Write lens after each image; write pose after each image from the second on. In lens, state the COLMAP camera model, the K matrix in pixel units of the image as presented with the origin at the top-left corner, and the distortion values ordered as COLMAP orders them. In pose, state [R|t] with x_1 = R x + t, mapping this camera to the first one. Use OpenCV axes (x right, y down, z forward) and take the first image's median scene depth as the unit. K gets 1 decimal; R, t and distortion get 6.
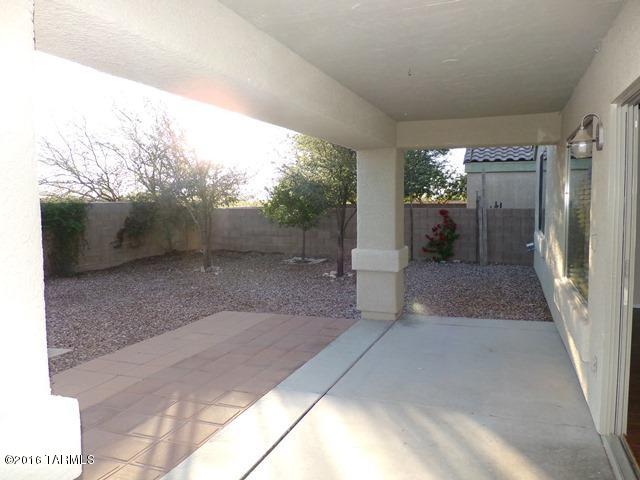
lens RADIAL K [[488.3, 0, 320.0], [0, 488.3, 240.0], [0, 0, 1]] dist [-0.075944, 0.133637]
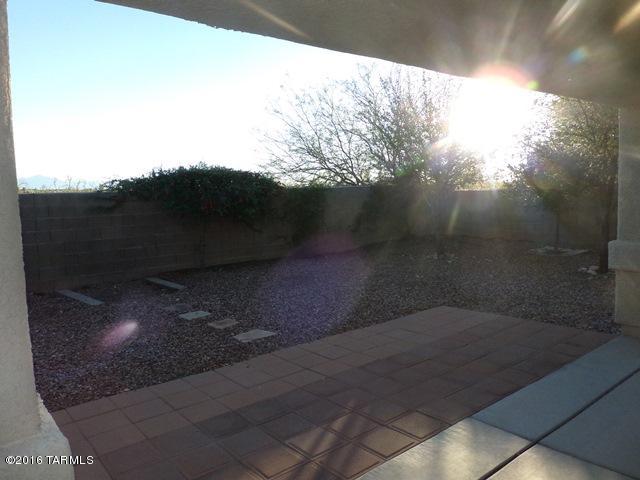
lens RADIAL K [[488.3, 0, 320.0], [0, 488.3, 240.0], [0, 0, 1]] dist [-0.075944, 0.133637]
pose [[0.867253, 0.029822, -0.496974, 0.052262], [-0.012910, 0.999216, 0.037431, -0.005376], [0.497700, -0.026046, 0.866958, 0.142808]]
